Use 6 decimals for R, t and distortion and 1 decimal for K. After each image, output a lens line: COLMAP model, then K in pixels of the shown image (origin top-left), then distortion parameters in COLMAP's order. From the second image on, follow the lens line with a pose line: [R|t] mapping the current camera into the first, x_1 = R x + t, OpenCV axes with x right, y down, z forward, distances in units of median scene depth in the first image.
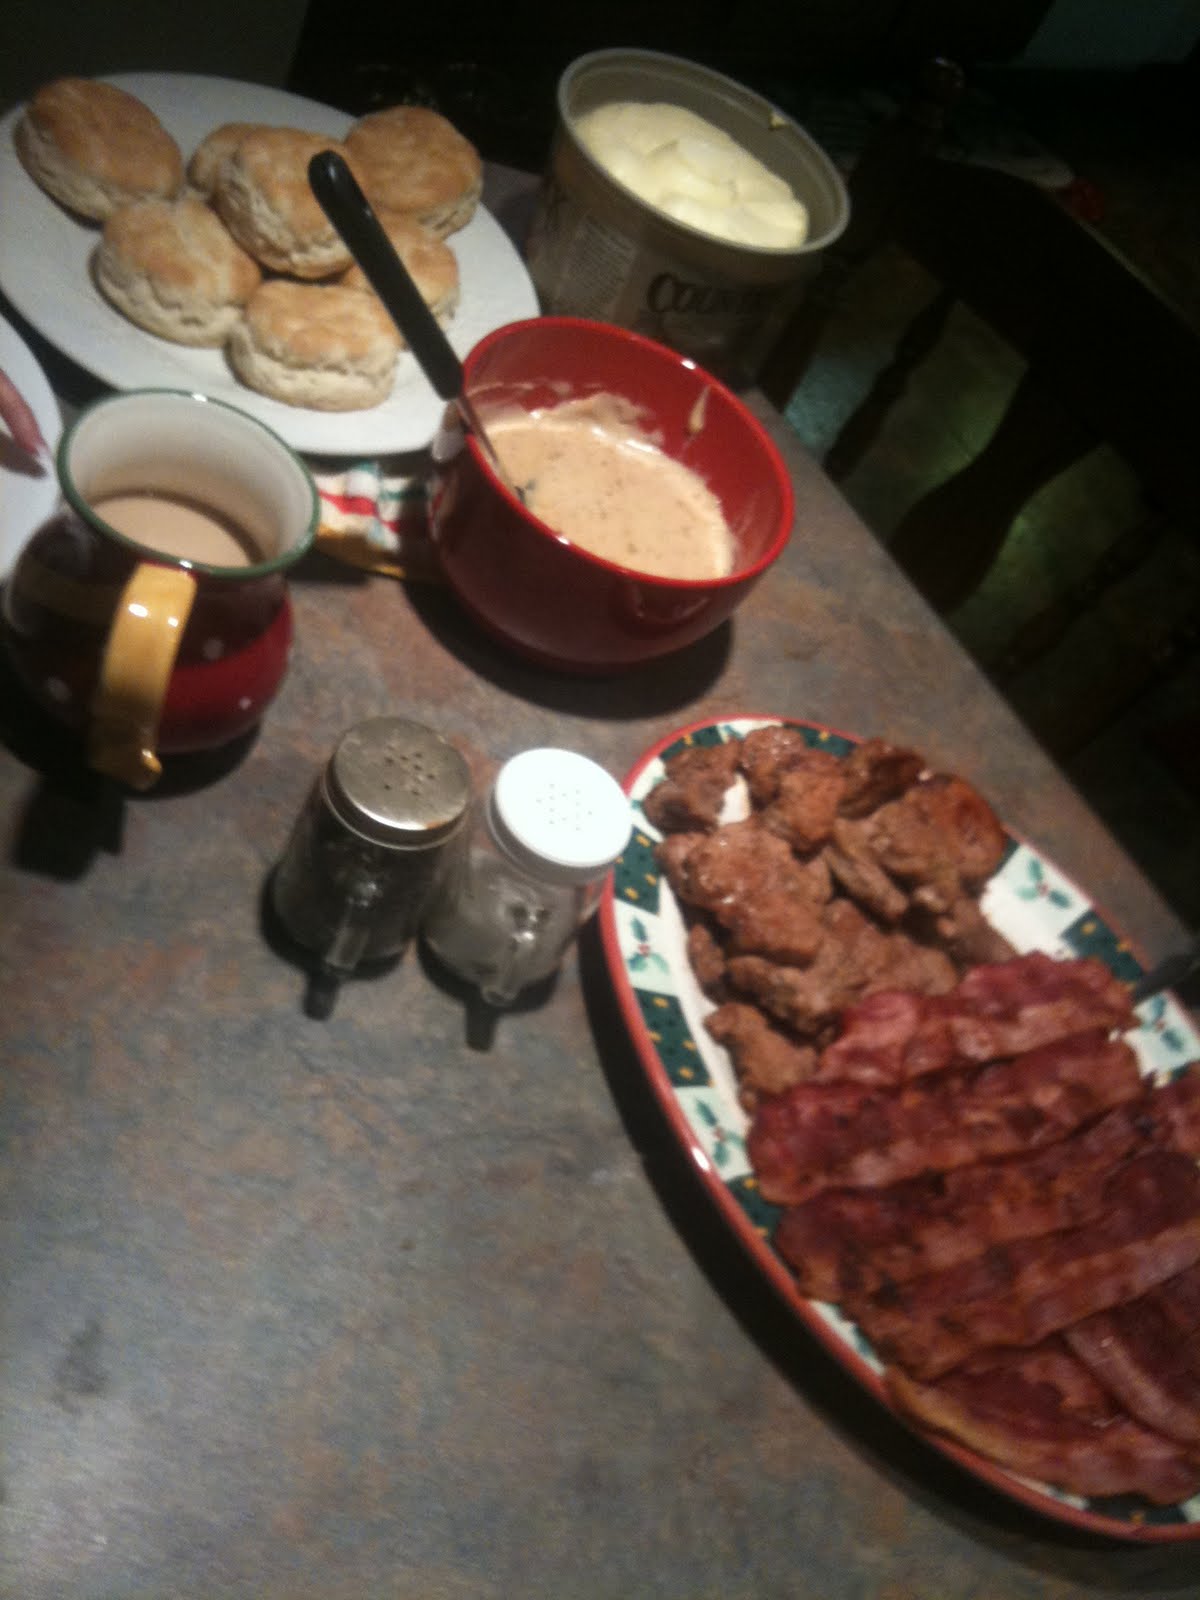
lens RADIAL K [[1747.0, 0, 600.0], [0, 1747.0, 800.0], [0, 0, 1]] dist [0.131318, -0.382905]
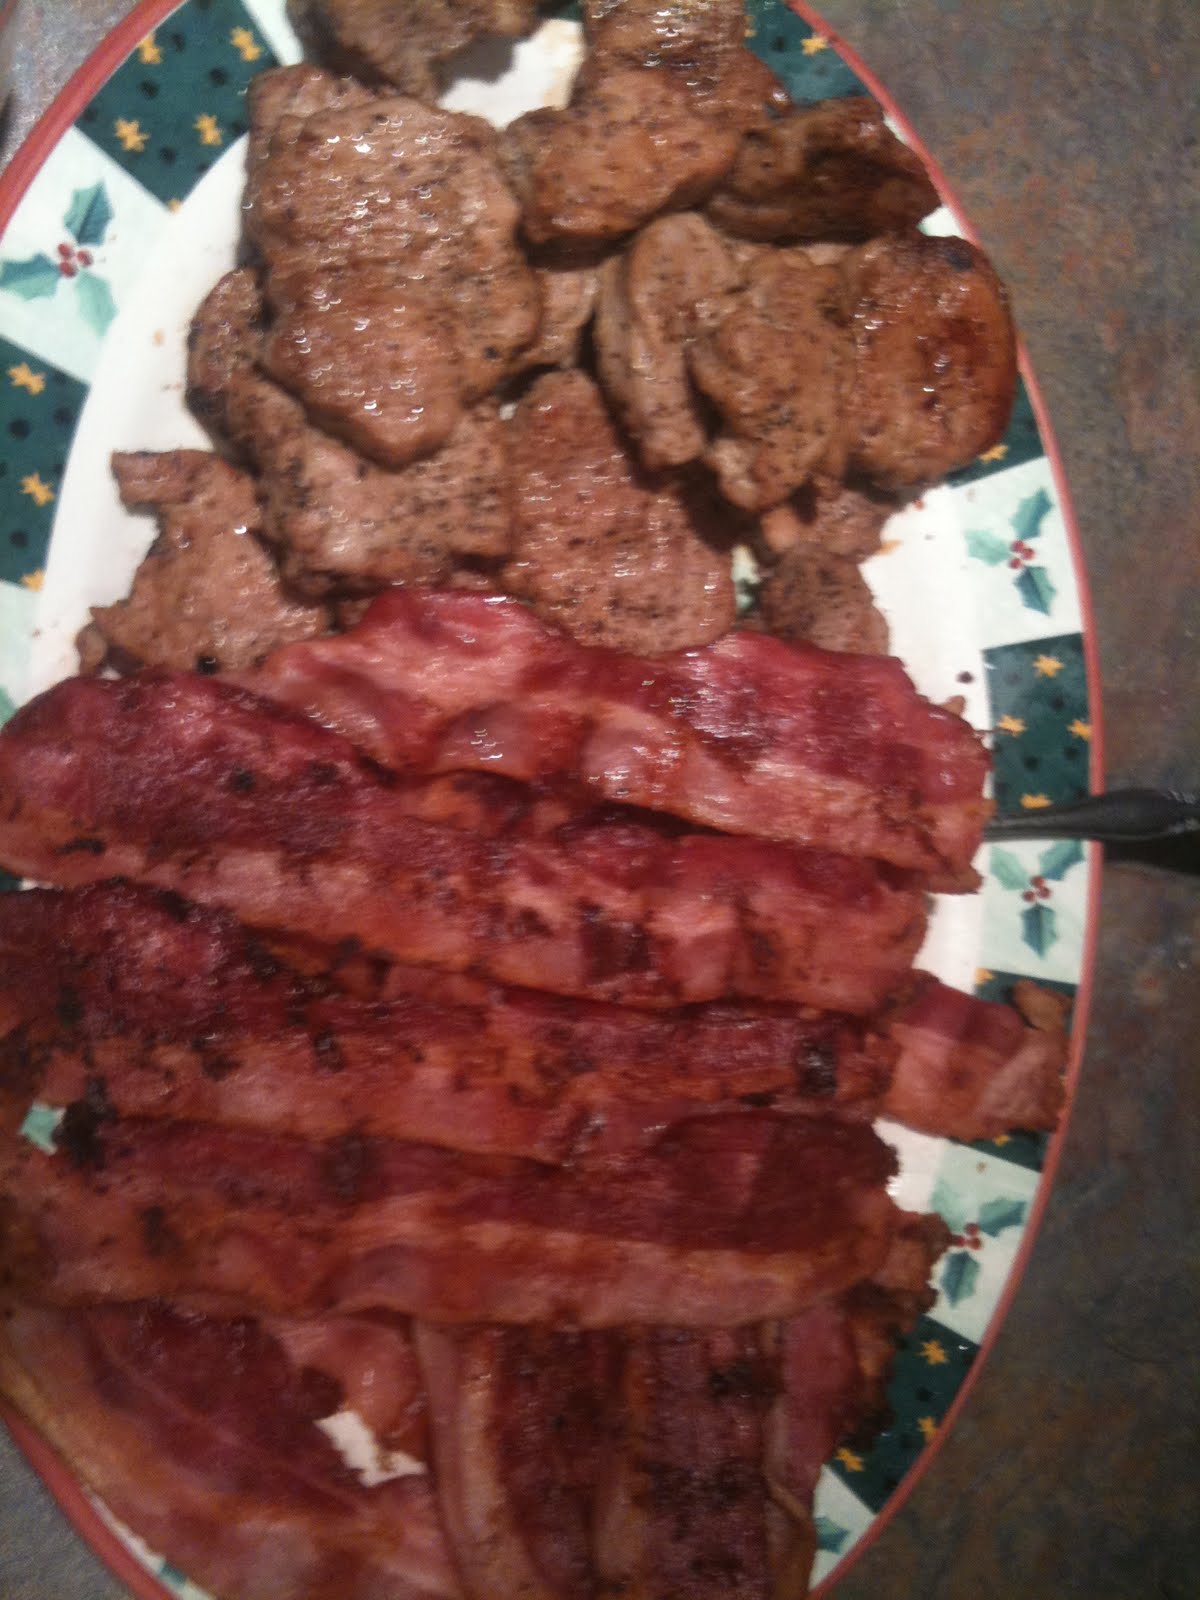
lens RADIAL K [[1747.0, 0, 600.0], [0, 1747.0, 800.0], [0, 0, 1]] dist [0.131318, -0.382905]
pose [[0.852207, 0.521029, -0.047662, 0.238590], [-0.449103, 0.775203, 0.444261, -0.073468], [0.268420, -0.357197, 0.894629, 0.557790]]
